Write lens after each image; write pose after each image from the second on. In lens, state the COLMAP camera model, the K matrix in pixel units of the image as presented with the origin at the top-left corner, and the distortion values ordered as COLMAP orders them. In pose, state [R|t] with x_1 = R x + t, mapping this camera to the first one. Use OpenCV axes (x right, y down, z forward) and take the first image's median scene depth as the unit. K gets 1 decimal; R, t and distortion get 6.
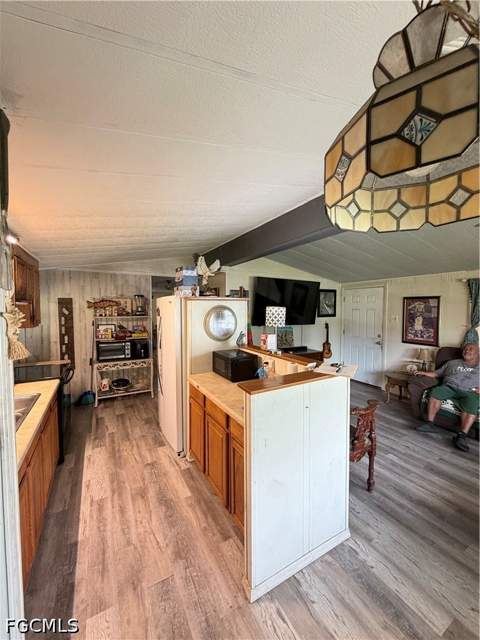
lens RADIAL K [[256.2, 0, 239.0], [0, 256.2, 318.5], [0, 0, 1]] dist [-0.001339, -0.000133]
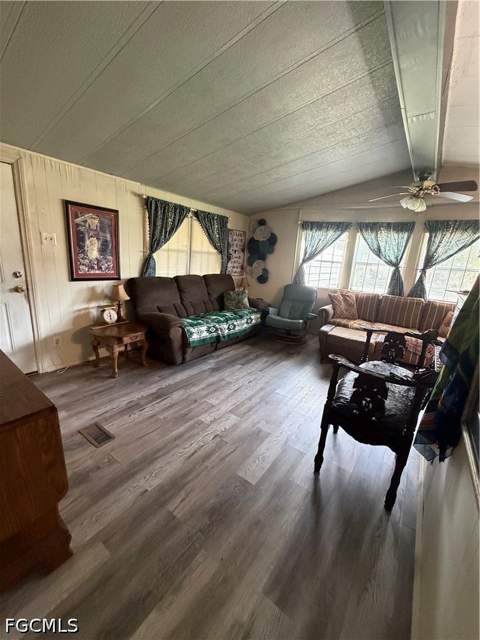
lens RADIAL K [[256.2, 0, 236.4], [0, 256.2, 318.4], [0, 0, 1]] dist [-0.001339, -0.000133]
pose [[-0.414312, -0.232321, 0.879985, -0.072194], [-0.020167, 0.968979, 0.246321, 0.023266], [-0.909911, 0.084307, -0.406145, 0.919402]]
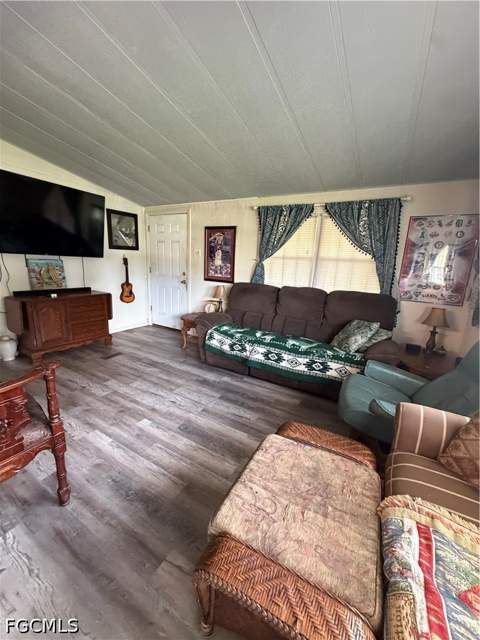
lens RADIAL K [[256.2, 0, 242.0], [0, 256.2, 317.4], [0, 0, 1]] dist [-0.001339, -0.000133]
pose [[0.855684, -0.073582, 0.512240, 0.291180], [-0.024792, 0.982875, 0.182601, 0.056063], [-0.516904, -0.168948, 0.839206, 0.167126]]
